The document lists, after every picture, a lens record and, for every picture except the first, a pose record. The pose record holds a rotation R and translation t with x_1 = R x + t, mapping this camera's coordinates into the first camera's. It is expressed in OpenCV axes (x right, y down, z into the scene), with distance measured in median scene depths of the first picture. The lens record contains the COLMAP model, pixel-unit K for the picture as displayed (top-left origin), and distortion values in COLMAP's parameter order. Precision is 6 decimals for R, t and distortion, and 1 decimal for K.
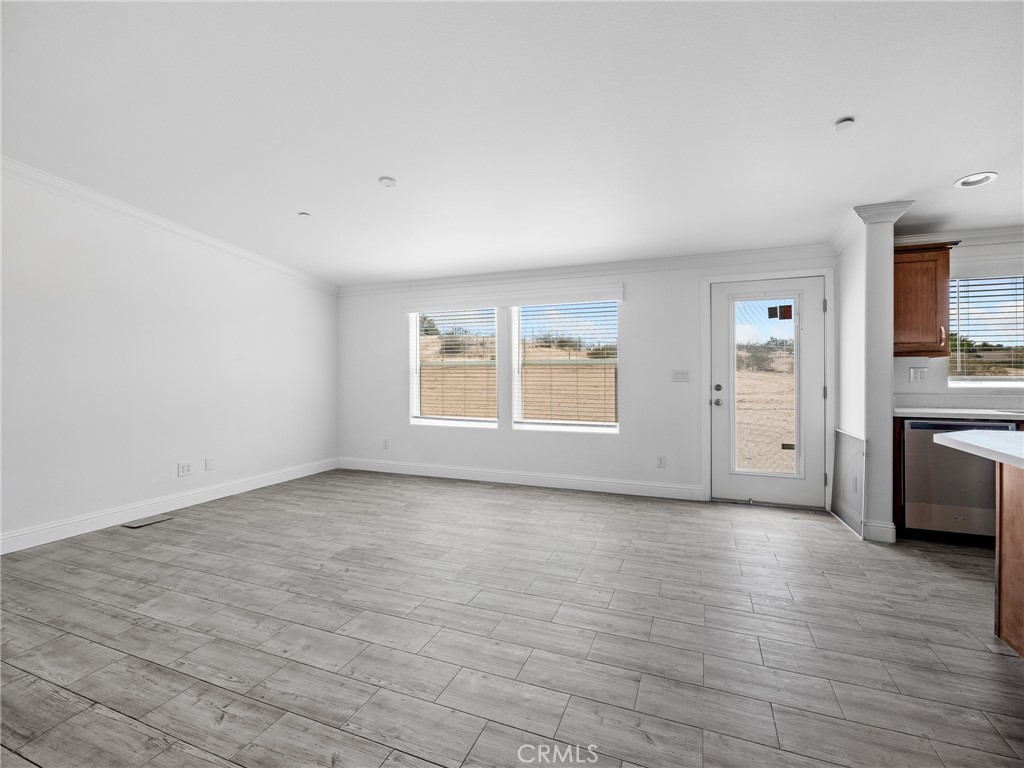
lens RADIAL K [[466.5, 0, 511.6], [0, 466.5, 376.3], [0, 0, 1]] dist [0.001139, 0.000561]
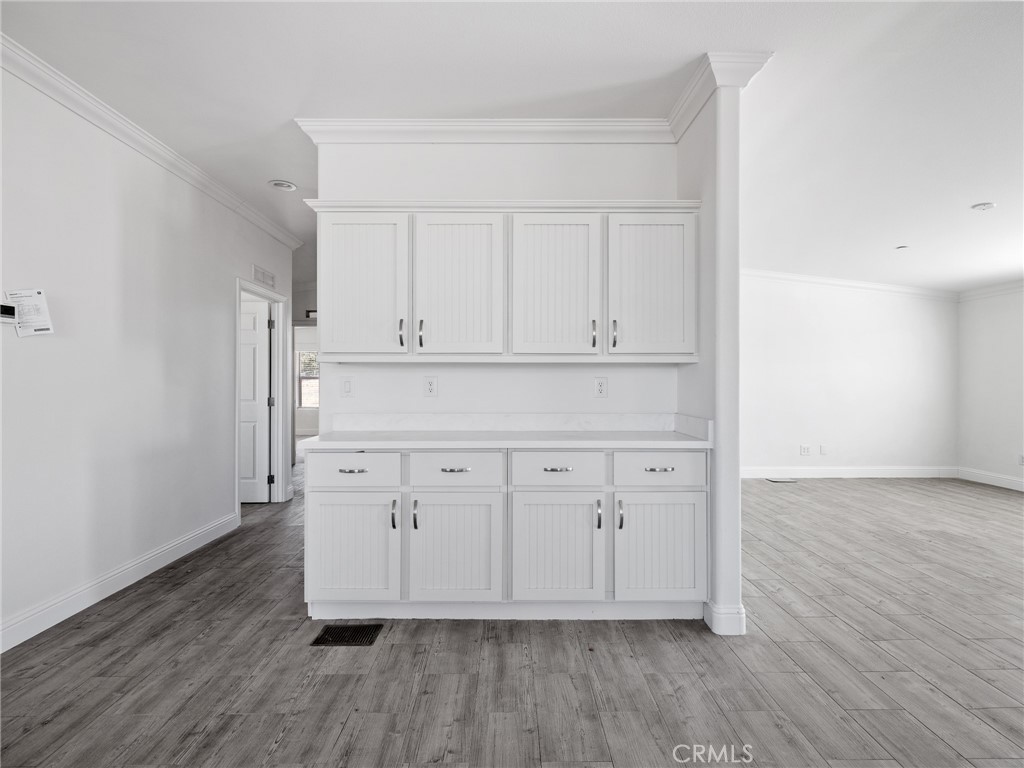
lens RADIAL K [[470.1, 0, 508.9], [0, 470.1, 380.2], [0, 0, 1]] dist [-0.002016, -0.000122]
pose [[0.379621, -0.000946, -0.925142, 0.302431], [-0.004587, 0.999985, -0.002904, -0.000297], [0.925131, 0.005346, 0.379611, -0.406719]]
